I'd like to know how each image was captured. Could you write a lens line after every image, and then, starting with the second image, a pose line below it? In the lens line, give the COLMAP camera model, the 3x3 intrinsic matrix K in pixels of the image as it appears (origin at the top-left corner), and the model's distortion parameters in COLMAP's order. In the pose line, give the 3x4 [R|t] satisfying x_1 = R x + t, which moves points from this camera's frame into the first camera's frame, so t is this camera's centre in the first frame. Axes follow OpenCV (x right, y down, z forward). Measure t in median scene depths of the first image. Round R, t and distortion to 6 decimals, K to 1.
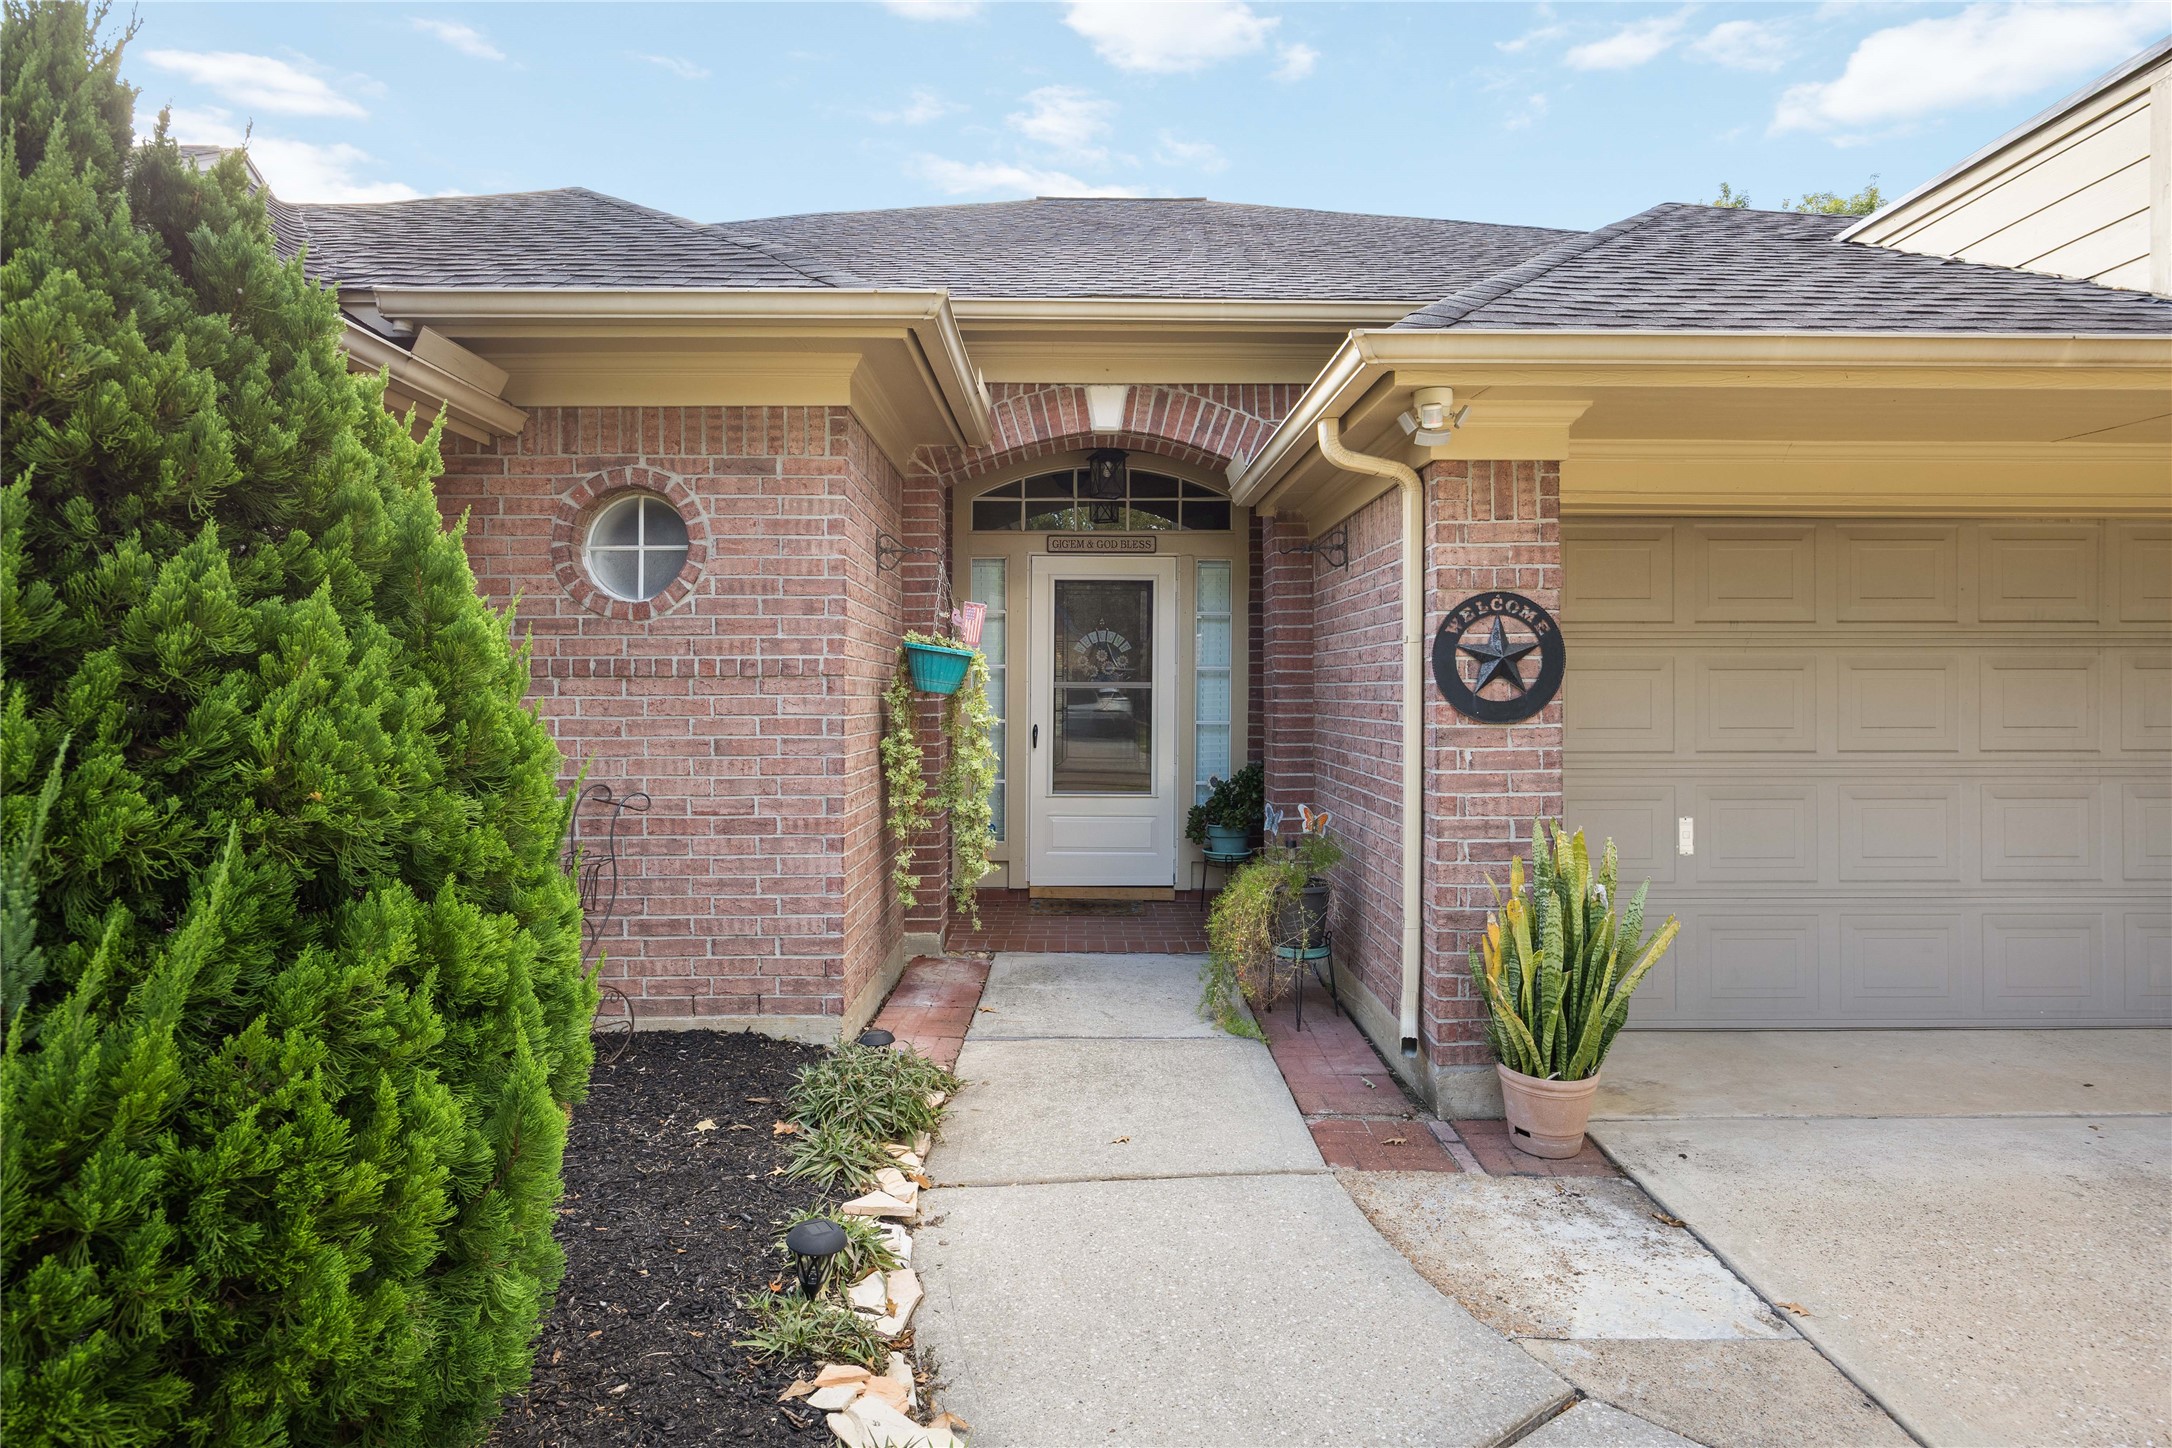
lens RADIAL K [[1168.1, 0, 1082.5], [0, 1168.1, 708.4], [0, 0, 1]] dist [-0.000731, -0.000339]
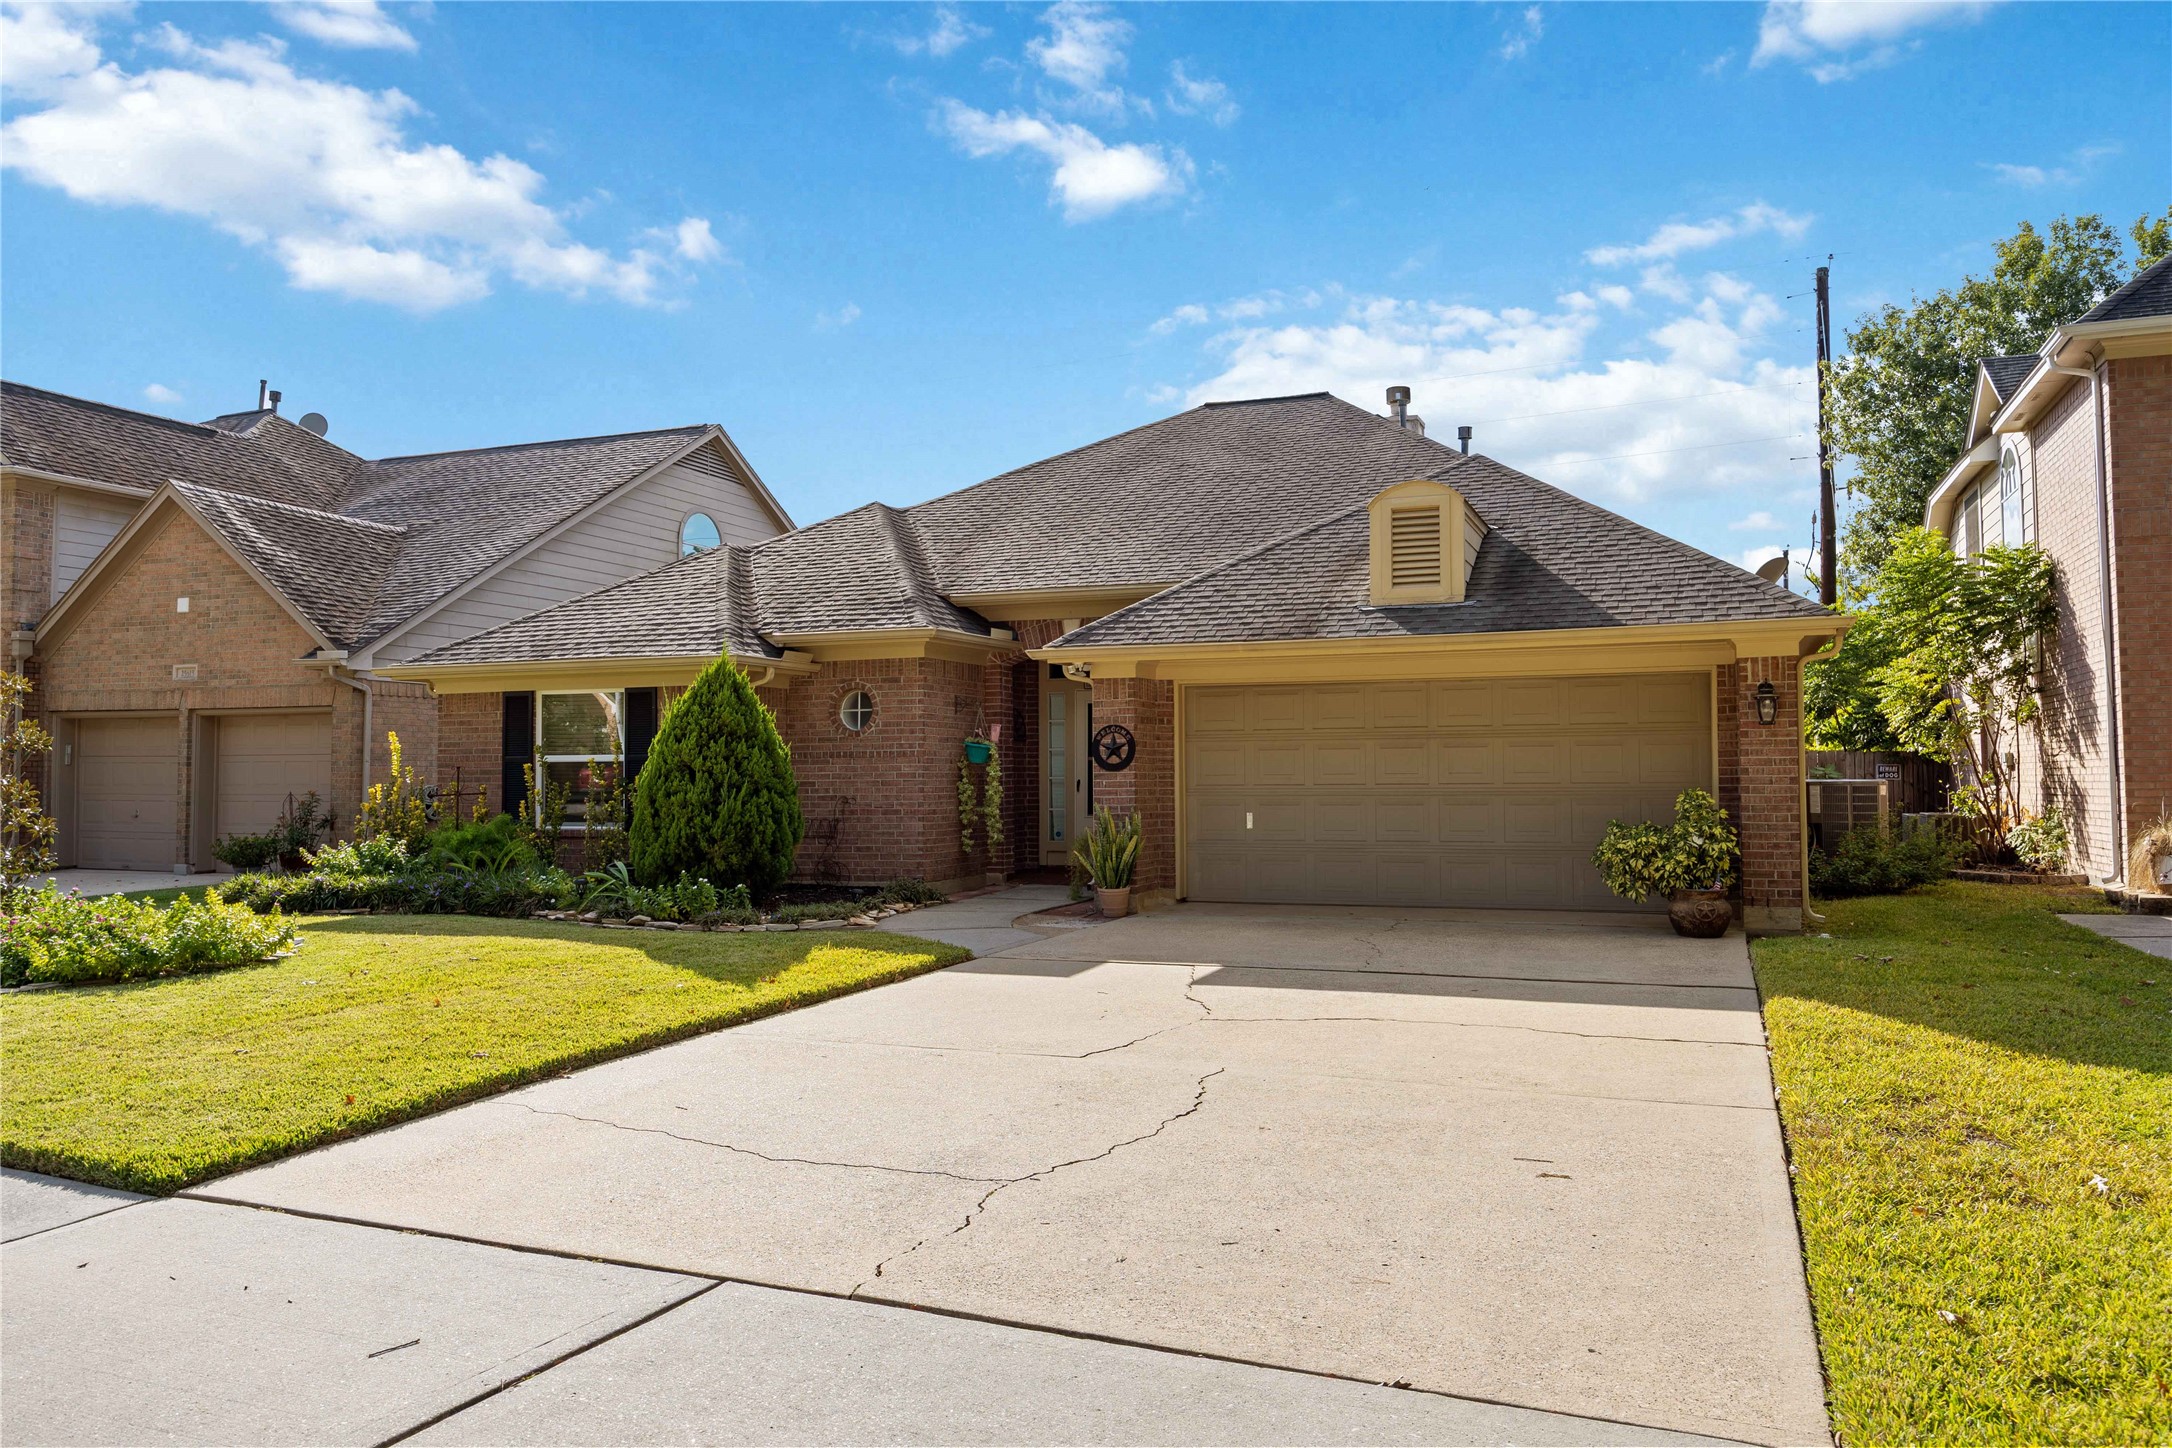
lens RADIAL K [[1609.4, 0, 1086.0], [0, 1609.4, 724.0], [0, 0, 1]] dist [0.000097, 0.000266]
pose [[0.927869, -0.017804, -0.372481, 1.538809], [0.002494, 0.999134, -0.041544, 0.052960], [0.372898, 0.037618, 0.927110, -2.323392]]
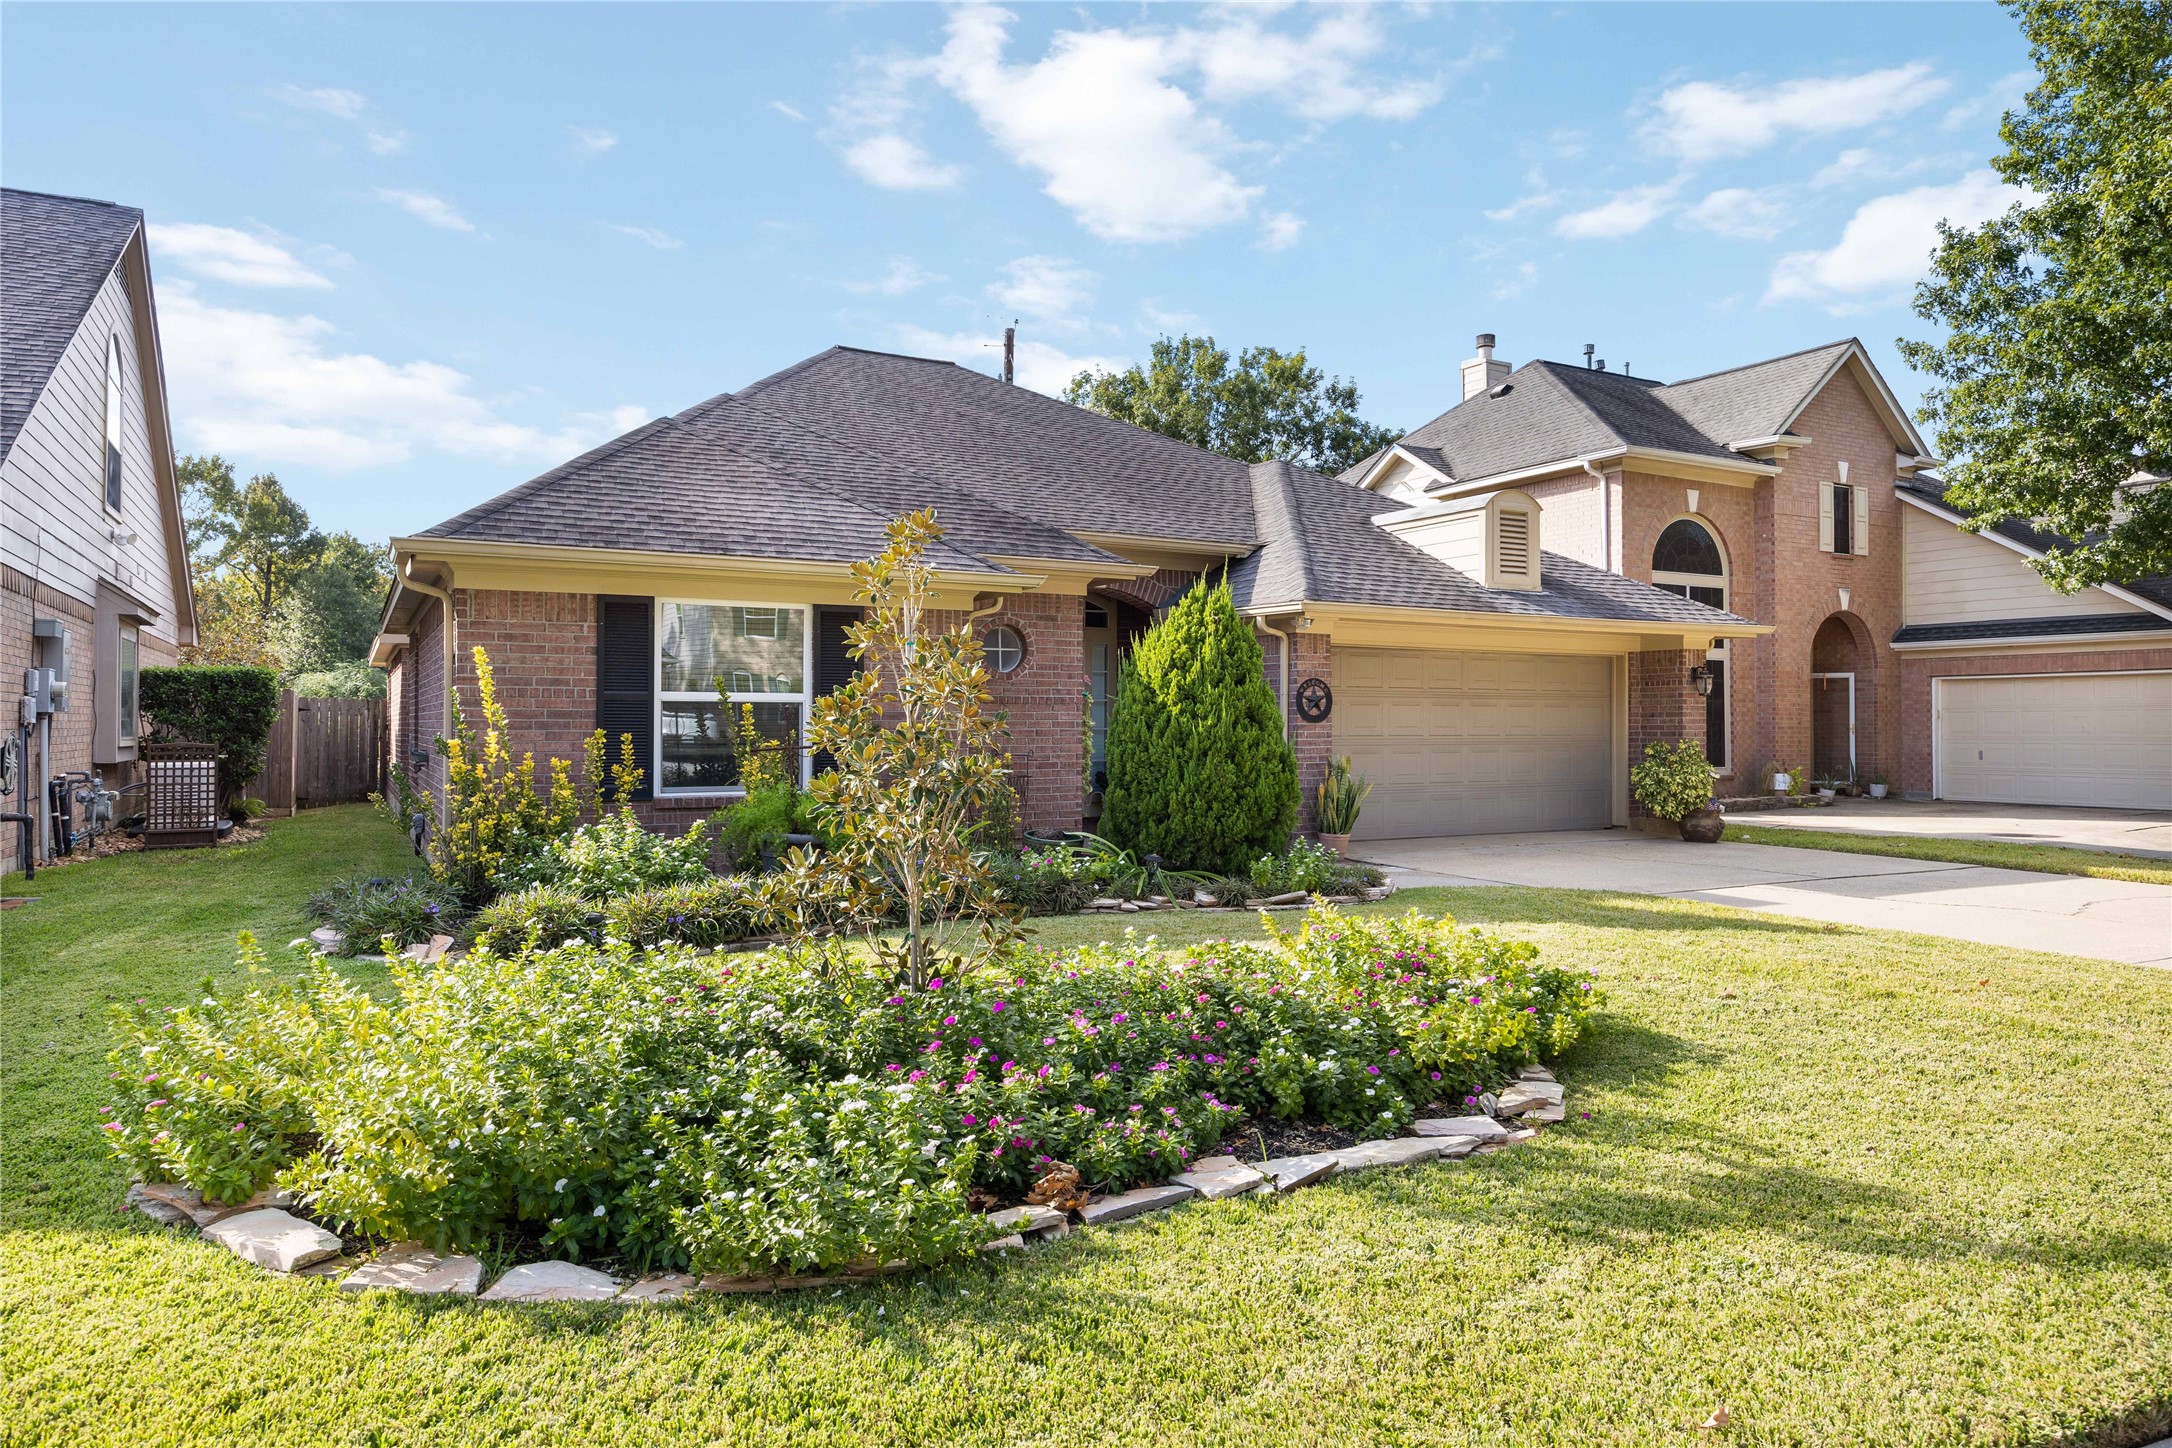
lens RADIAL K [[1391.1, 0, 1086.0], [0, 1391.1, 724.0], [0, 0, 1]] dist [0.000775, 0.000052]
pose [[0.880547, 0.002962, 0.473950, -1.593560], [0.001474, 0.999959, -0.008988, 0.040985], [-0.473957, 0.008613, 0.880506, -1.594610]]
